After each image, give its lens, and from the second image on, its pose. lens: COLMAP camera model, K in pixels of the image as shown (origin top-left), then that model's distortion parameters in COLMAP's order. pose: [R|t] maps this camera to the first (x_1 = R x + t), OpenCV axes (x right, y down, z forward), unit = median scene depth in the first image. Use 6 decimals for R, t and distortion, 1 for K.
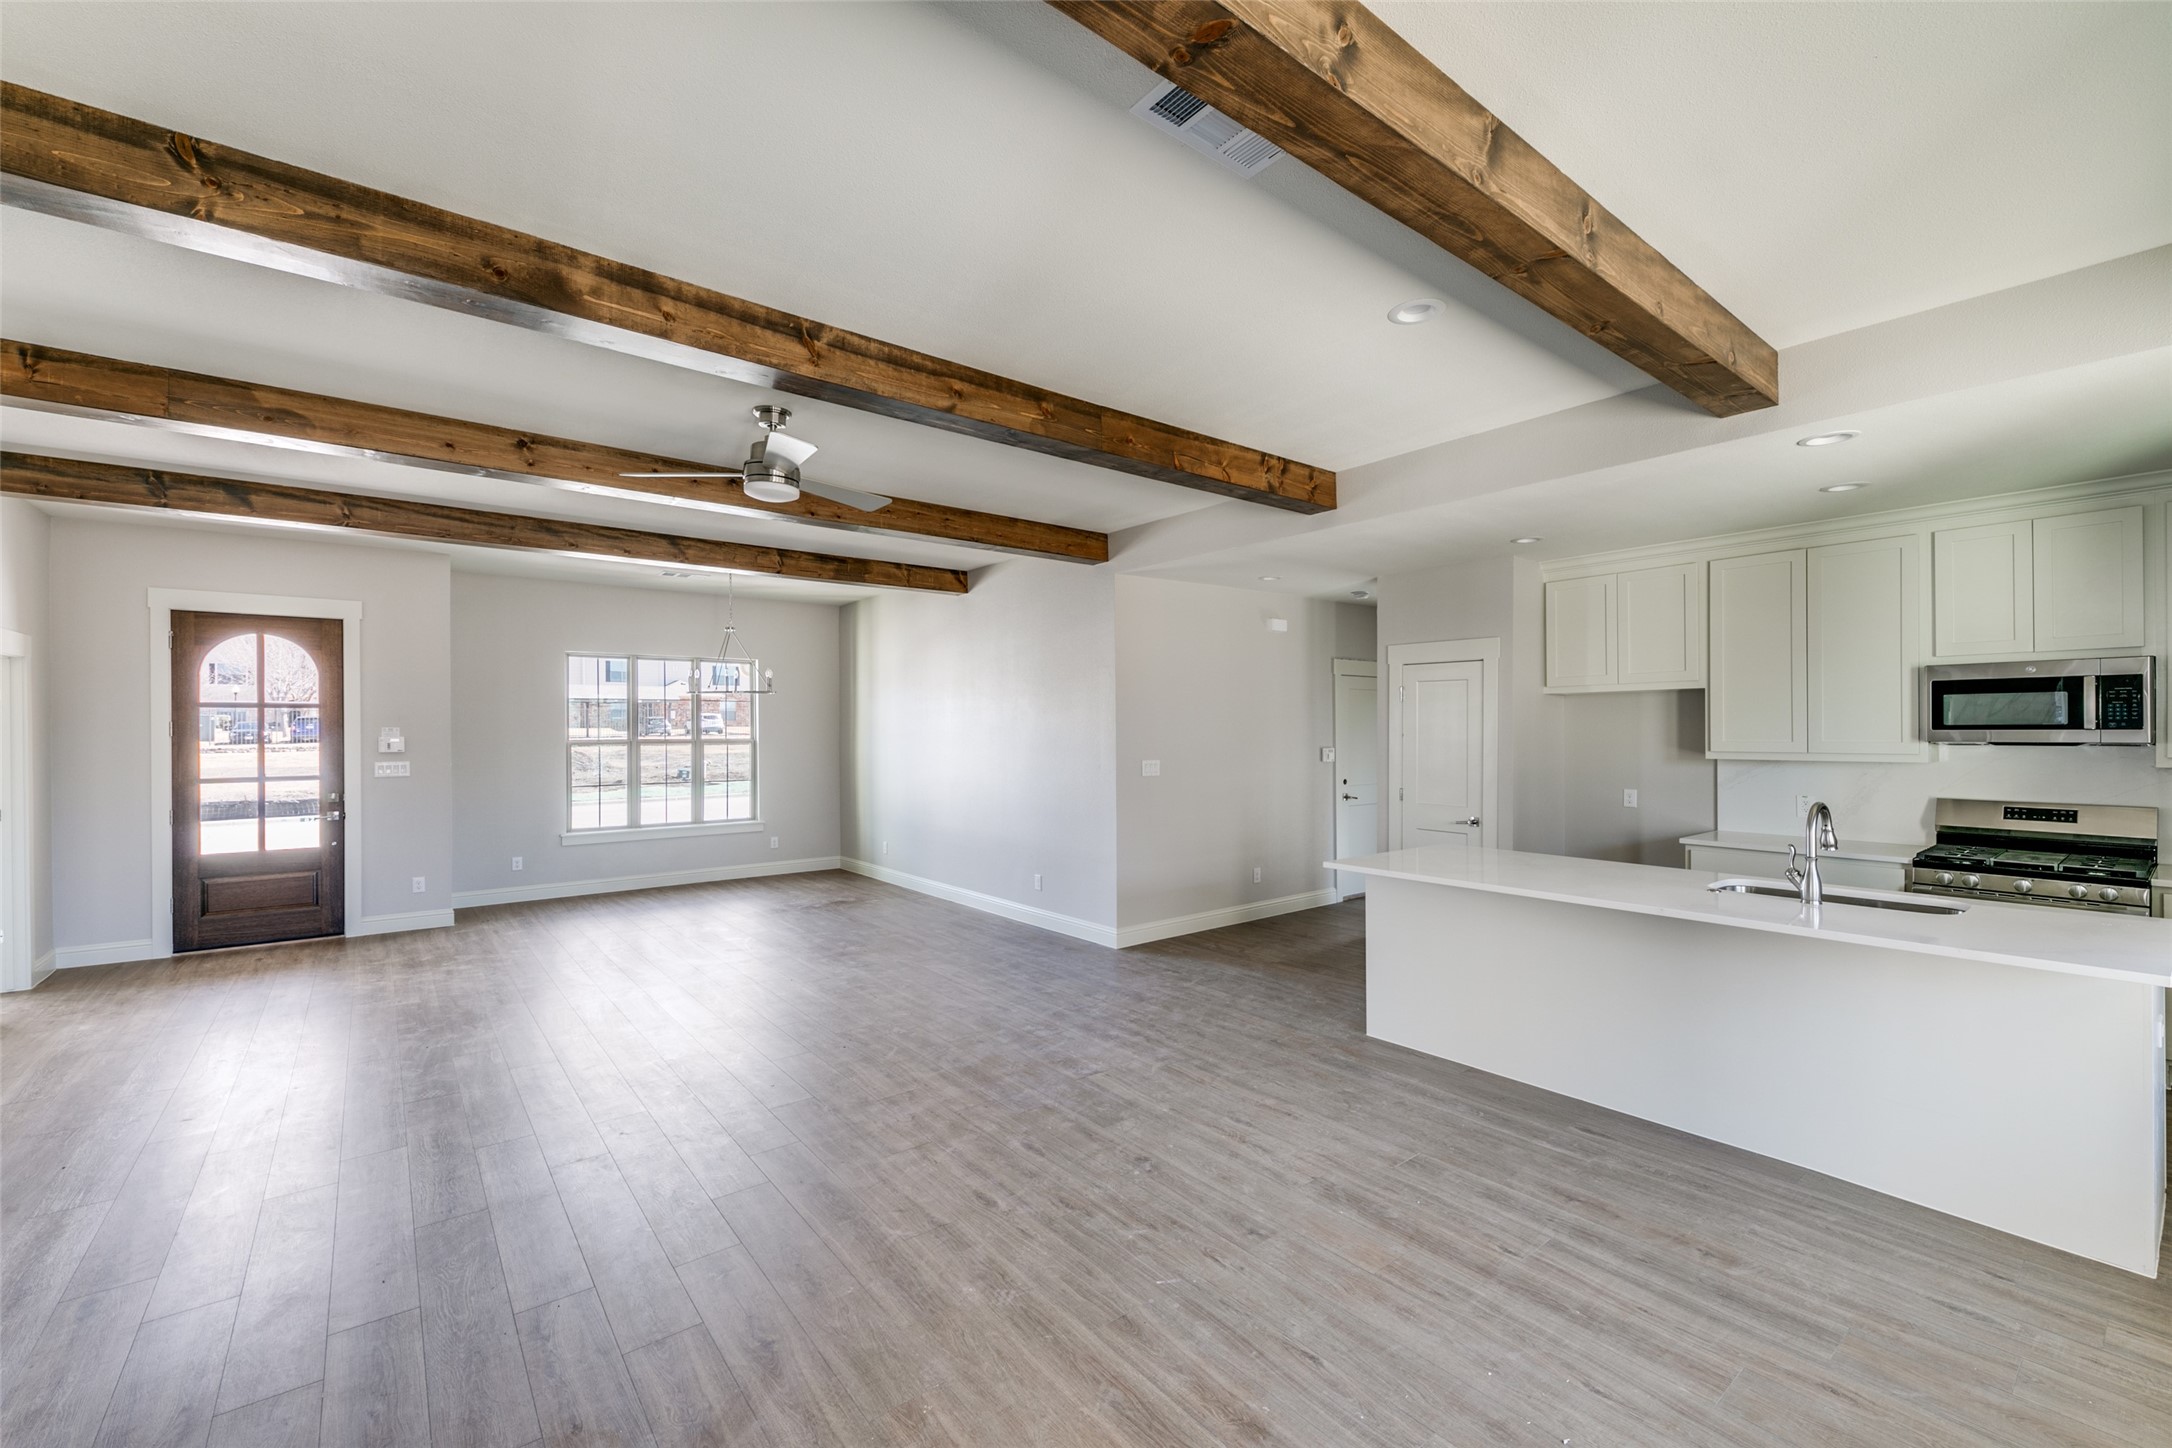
lens RADIAL K [[879.3, 0, 1086.0], [0, 879.3, 724.0], [0, 0, 1]] dist [0.009642, -0.000021]
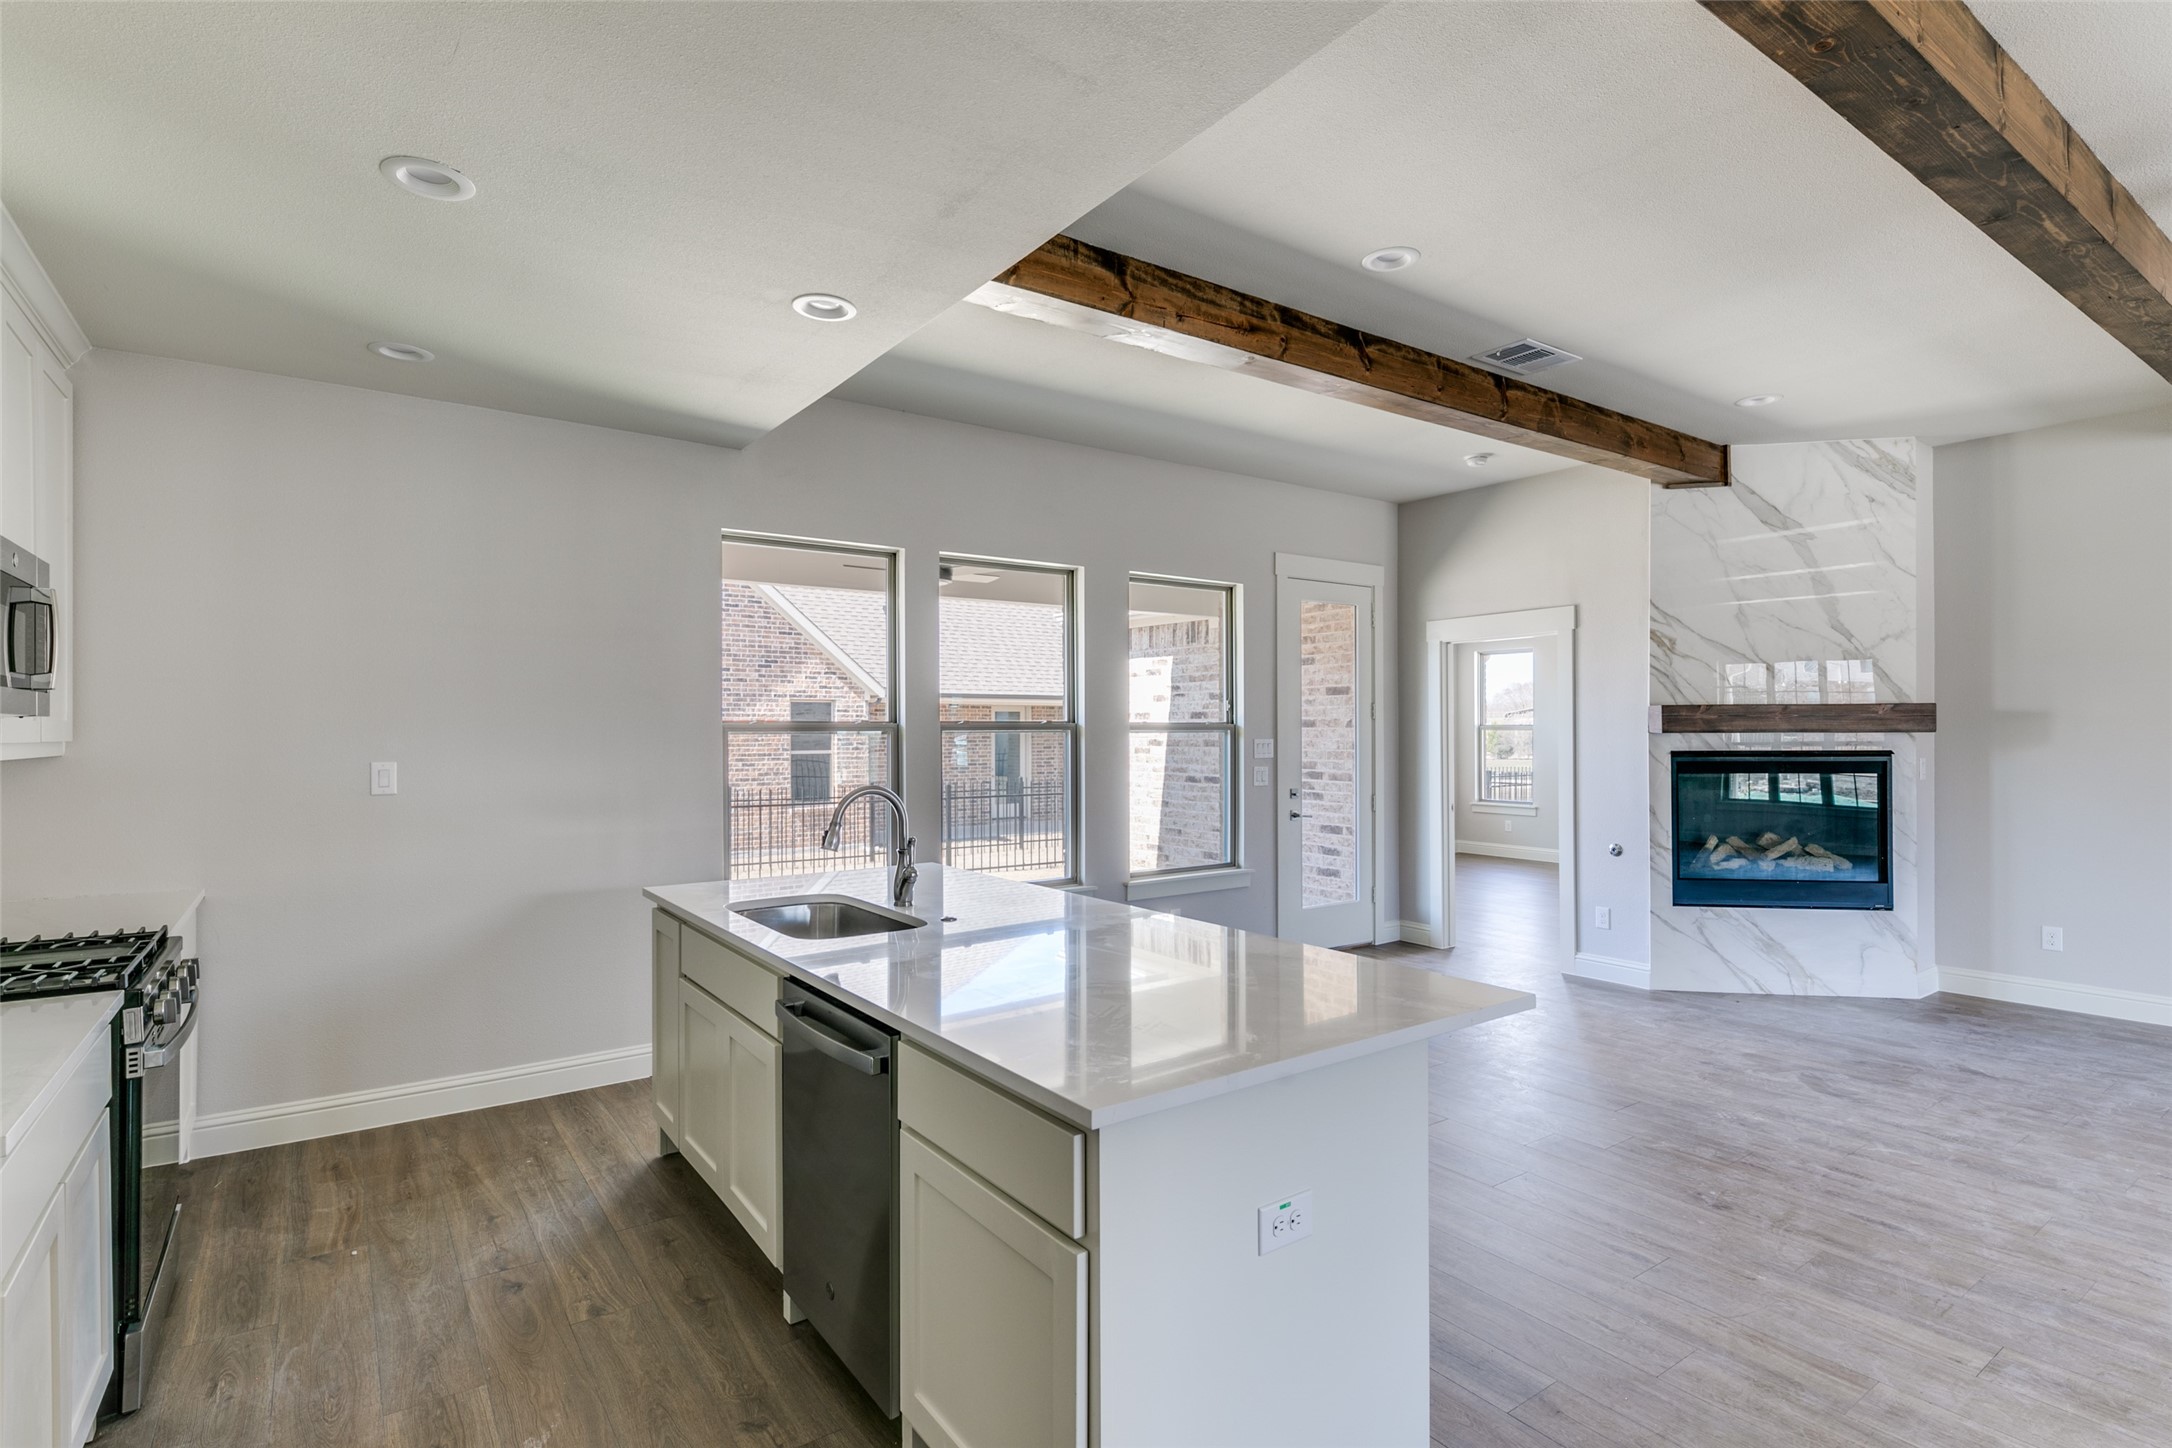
lens RADIAL K [[1060.9, 0, 1083.8], [0, 1060.9, 733.2], [0, 0, 1]] dist [0.003240, -0.000189]
pose [[-0.998902, 0.008110, 0.046141, 0.472561], [0.008007, 0.999965, -0.002417, 0.031660], [-0.046159, -0.002045, -0.998932, 1.554826]]
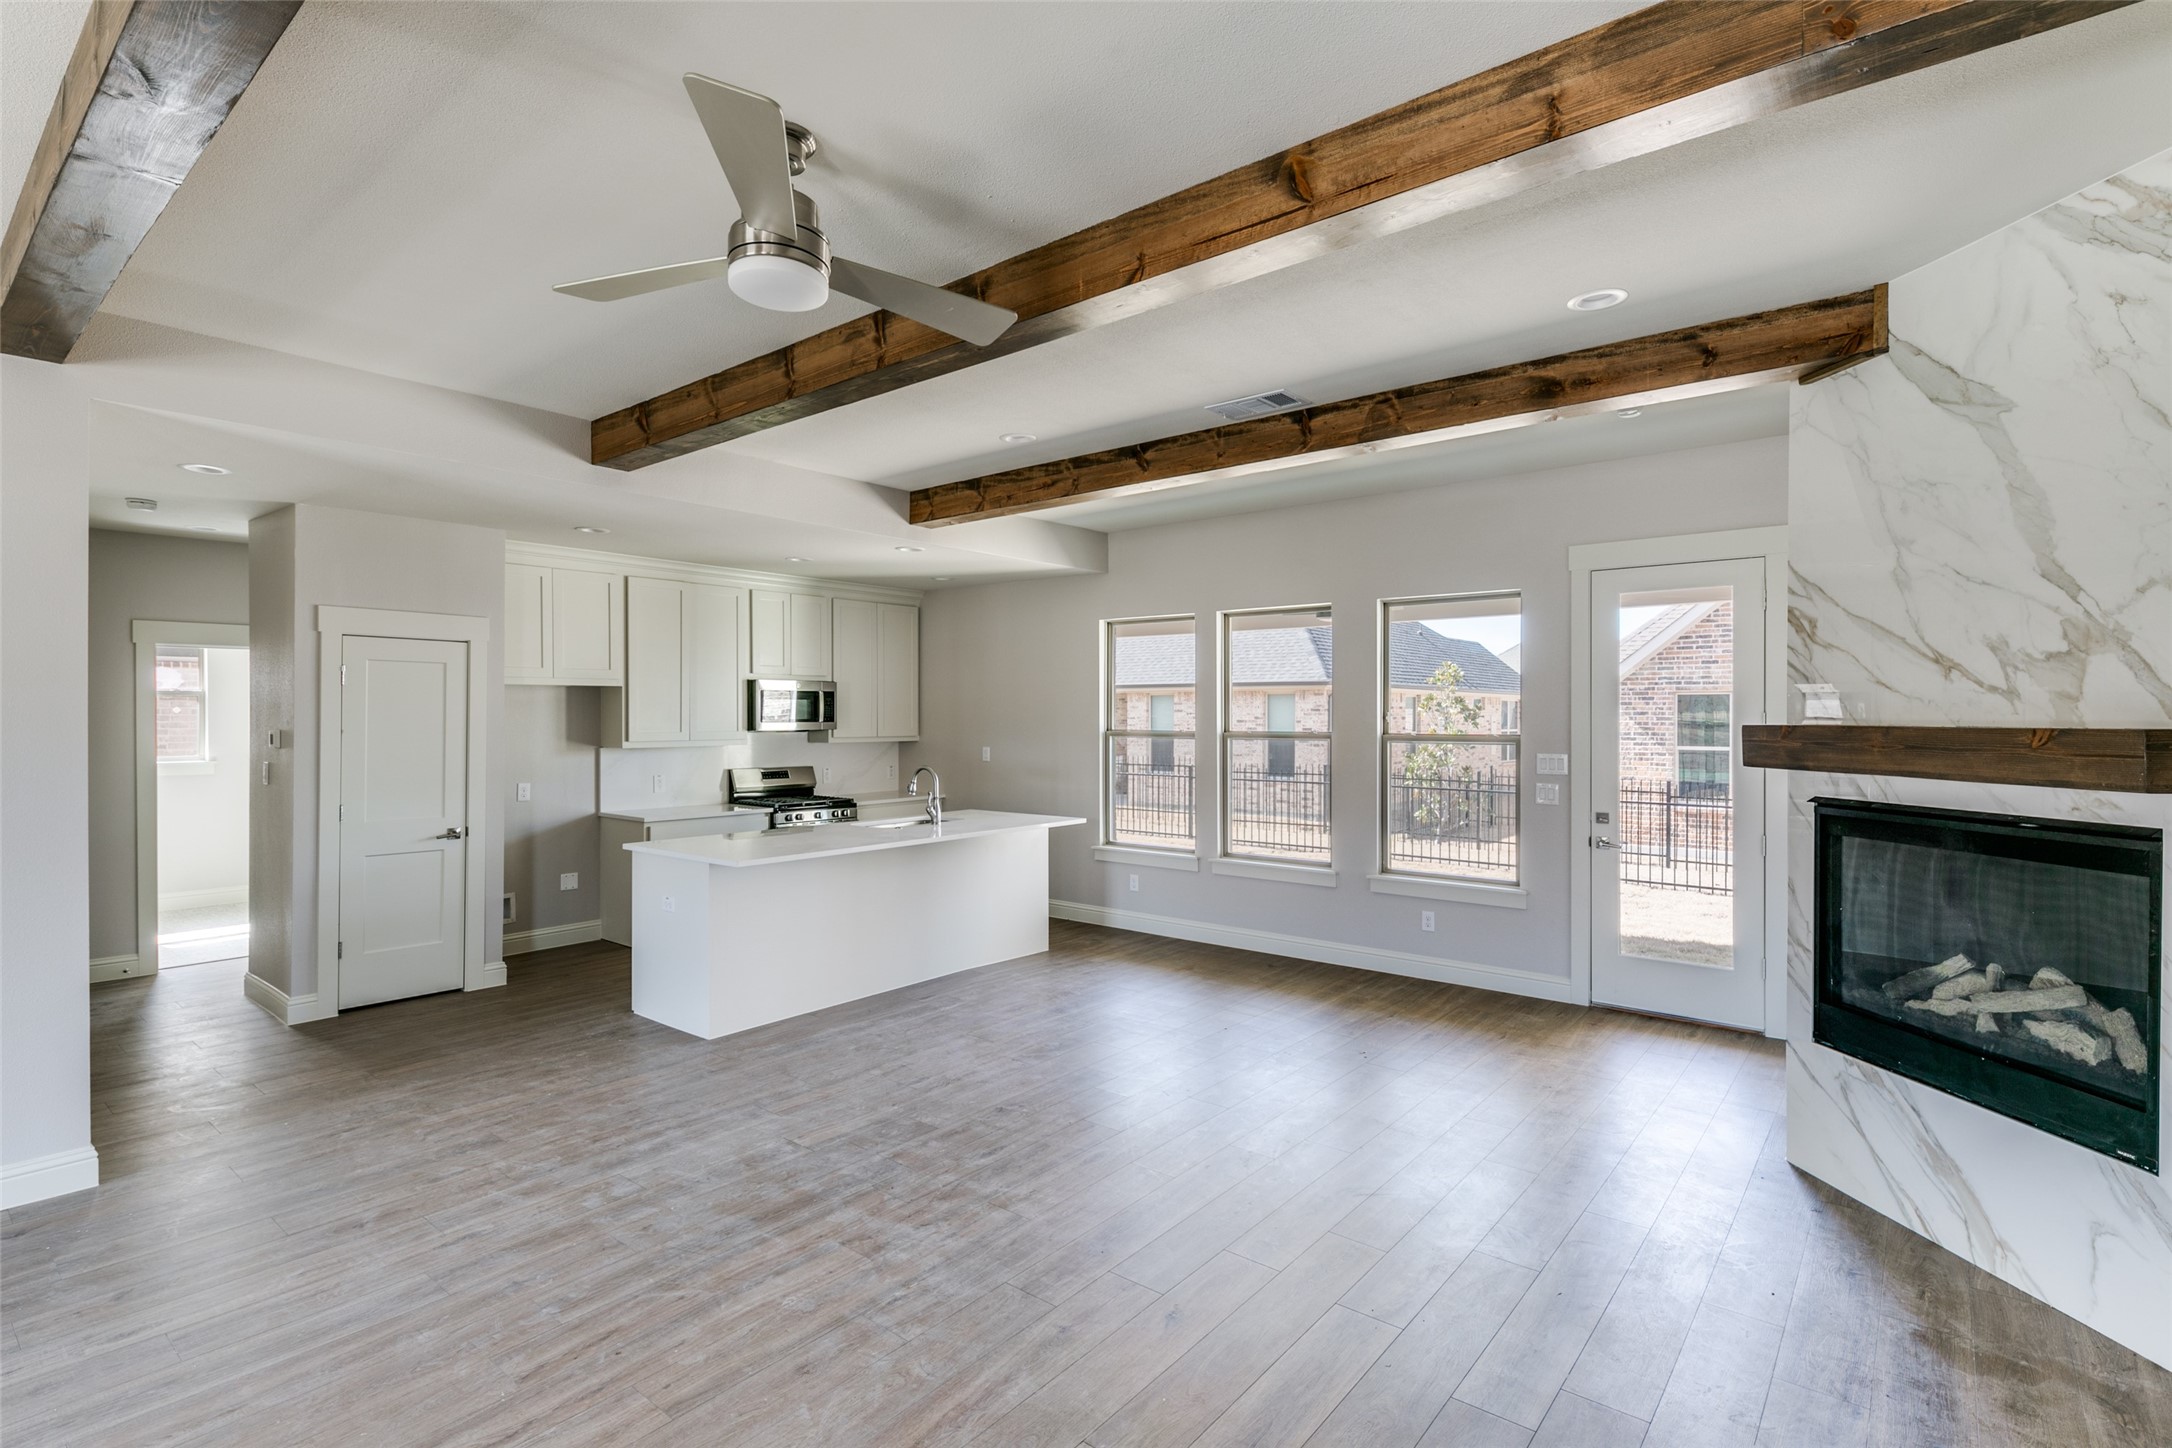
lens RADIAL K [[1039.2, 0, 1102.6], [0, 1039.2, 718.8], [0, 0, 1]] dist [0.010682, -0.000416]
pose [[-0.223070, 0.000495, 0.974802, -0.957845], [-0.007706, 0.999968, -0.002271, -0.000406], [-0.974772, -0.008018, -0.223059, 0.895360]]
